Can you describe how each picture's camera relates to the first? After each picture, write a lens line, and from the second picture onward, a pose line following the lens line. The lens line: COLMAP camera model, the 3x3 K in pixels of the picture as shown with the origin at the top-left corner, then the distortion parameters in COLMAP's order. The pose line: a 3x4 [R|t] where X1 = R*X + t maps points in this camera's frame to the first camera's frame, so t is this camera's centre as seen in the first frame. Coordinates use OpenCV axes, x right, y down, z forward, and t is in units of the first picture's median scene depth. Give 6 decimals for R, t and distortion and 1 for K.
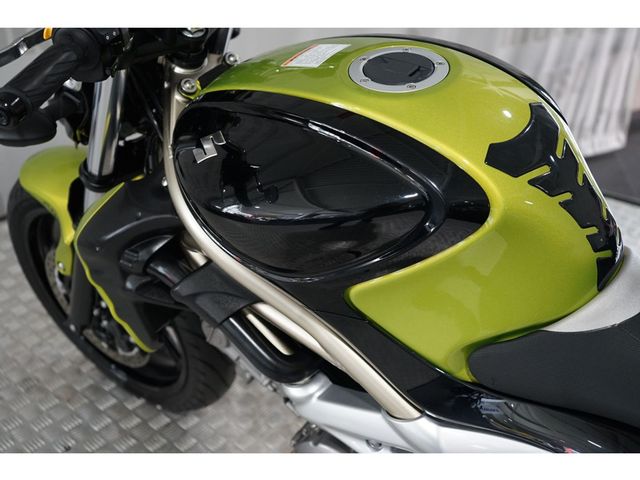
lens RADIAL K [[794.1, 0, 320.0], [0, 794.1, 240.0], [0, 0, 1]] dist [-0.125557, 0.006094]
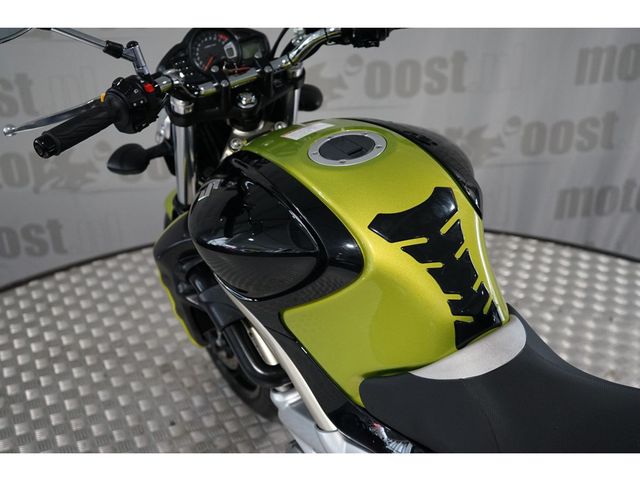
lens RADIAL K [[800.5, 0, 320.0], [0, 800.5, 240.0], [0, 0, 1]] dist [0.010634, 0.055385]
pose [[0.920883, 0.141892, -0.363100, 0.558037], [-0.167046, 0.985191, -0.038666, -0.014791], [0.352237, 0.096261, 0.930947, -0.203151]]
